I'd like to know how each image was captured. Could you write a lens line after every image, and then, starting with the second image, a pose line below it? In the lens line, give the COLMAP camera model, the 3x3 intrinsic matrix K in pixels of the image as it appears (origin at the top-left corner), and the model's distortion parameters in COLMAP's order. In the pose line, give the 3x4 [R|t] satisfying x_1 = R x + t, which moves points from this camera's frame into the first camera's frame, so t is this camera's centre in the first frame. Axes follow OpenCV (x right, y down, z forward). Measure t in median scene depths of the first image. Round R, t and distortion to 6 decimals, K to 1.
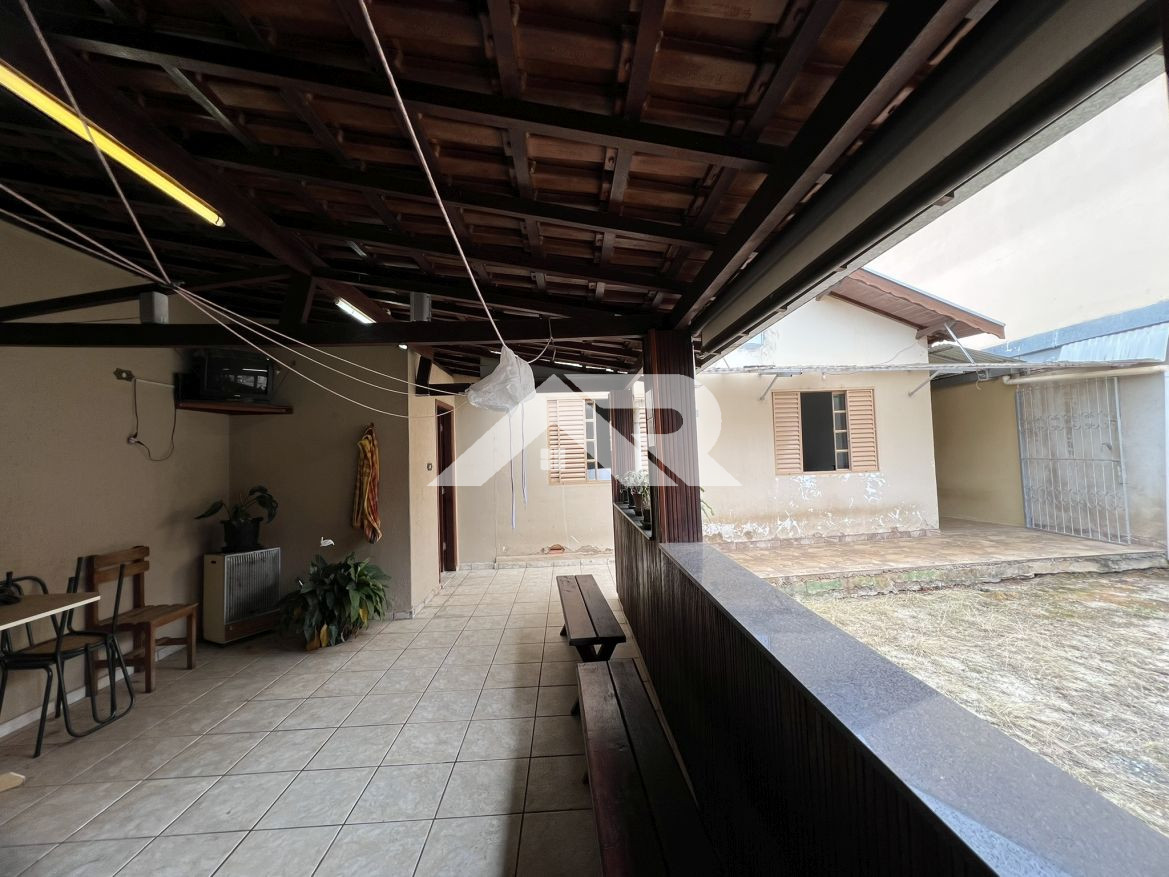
lens RADIAL K [[471.2, 0, 585.9], [0, 471.2, 436.6], [0, 0, 1]] dist [-0.001338, 0.001177]
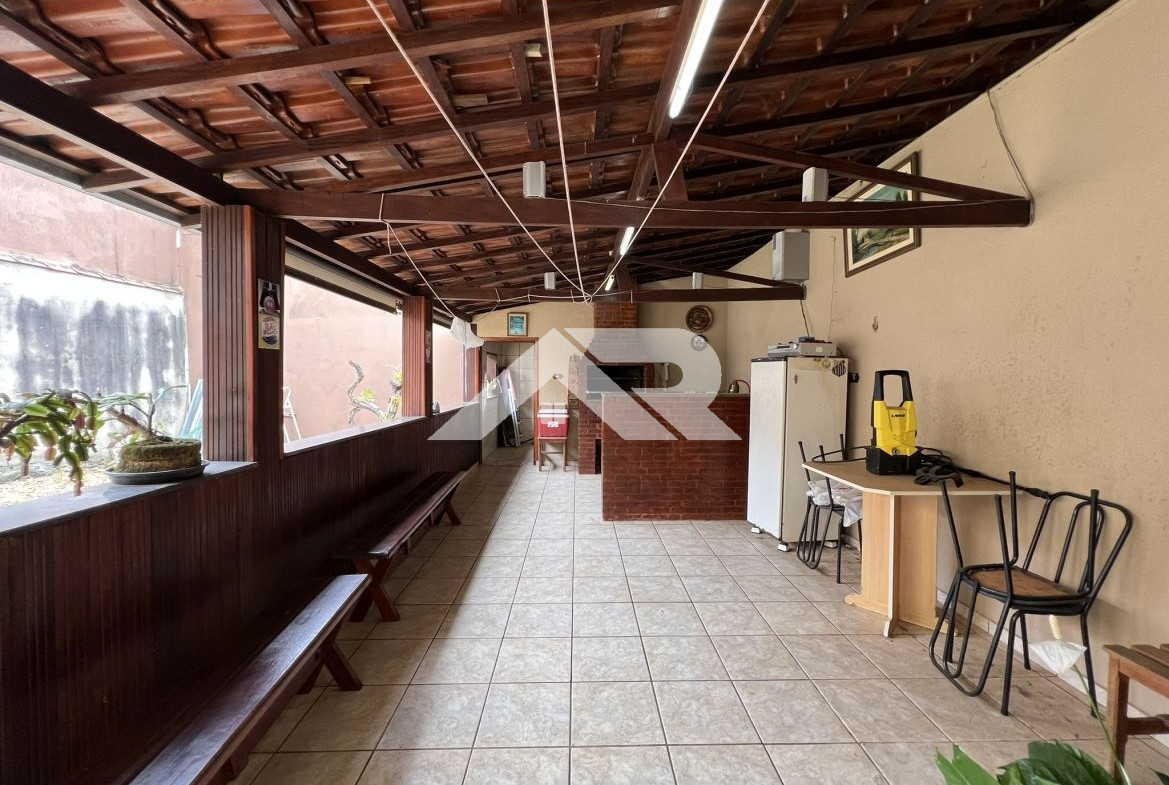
lens RADIAL K [[470.1, 0, 591.5], [0, 470.1, 395.0], [0, 0, 1]] dist [0.000730, -0.000297]
pose [[-0.999548, 0.027806, 0.011467, -0.432728], [0.027824, 0.999612, 0.001389, 0.115376], [-0.011424, 0.001708, -0.999933, 1.768360]]
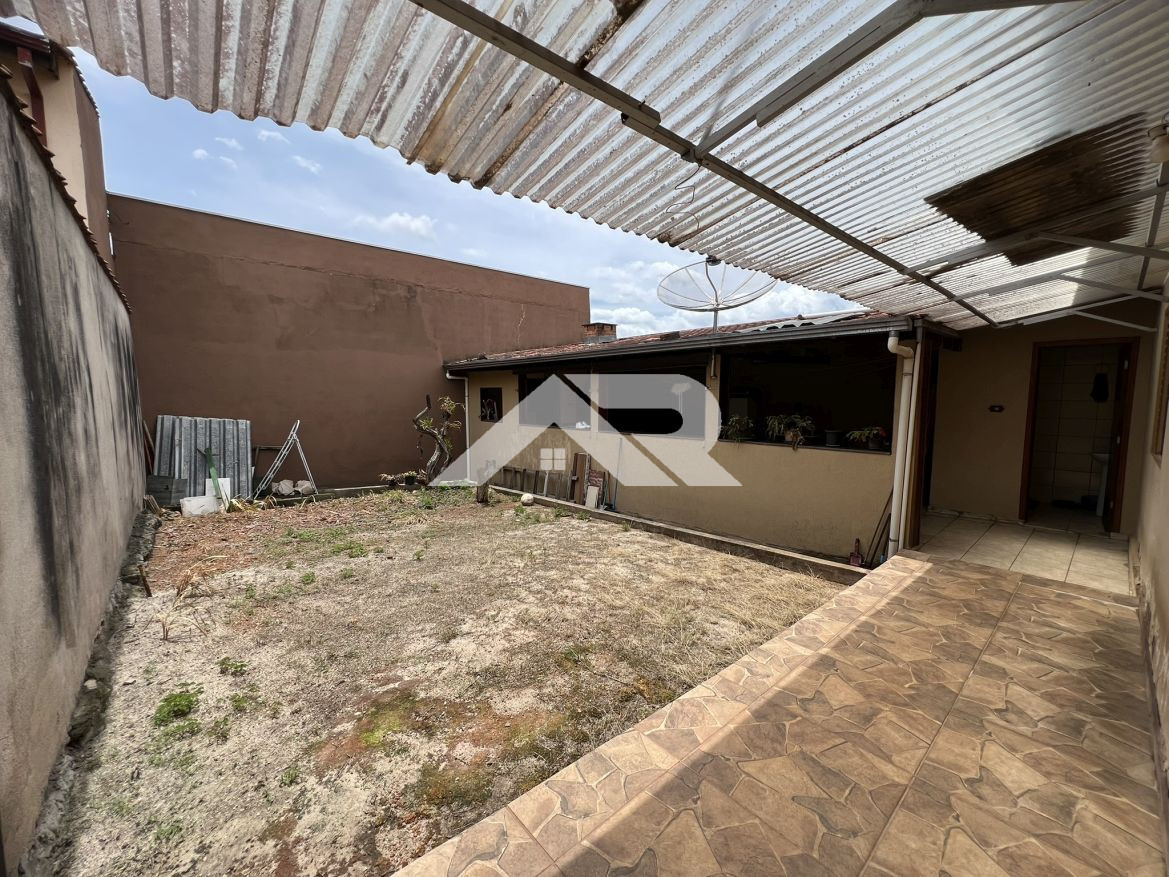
lens RADIAL K [[471.2, 0, 586.0], [0, 471.2, 441.2], [0, 0, 1]] dist [-0.001338, 0.001177]
pose [[-0.771319, 0.102249, -0.628182, 2.141235], [0.057518, 0.994170, 0.091198, -0.026963], [0.633845, 0.034211, -0.772703, 2.346161]]
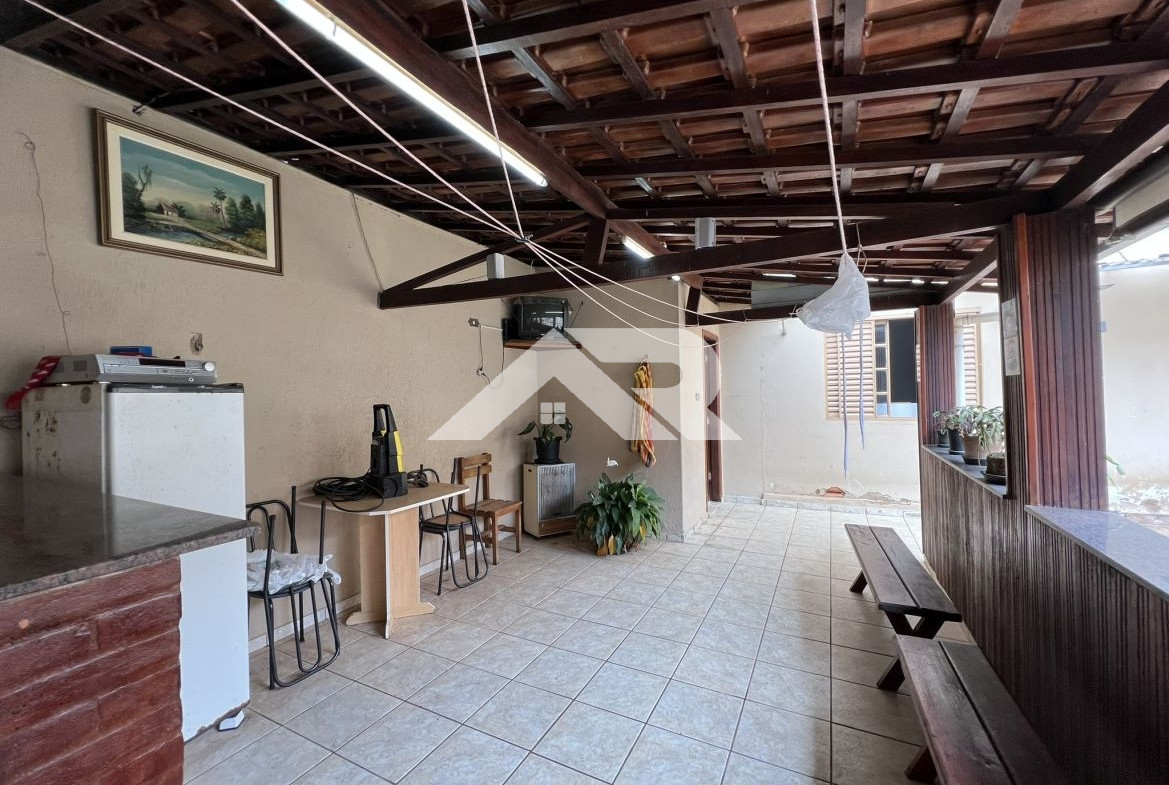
lens RADIAL K [[470.1, 0, 585.3], [0, 470.1, 391.0], [0, 0, 1]] dist [0.000730, -0.000297]
pose [[0.867100, 0.012044, -0.497989, -0.074035], [0.012909, 0.998829, 0.046633, 0.002730], [0.497967, -0.046864, 0.865929, 0.017655]]
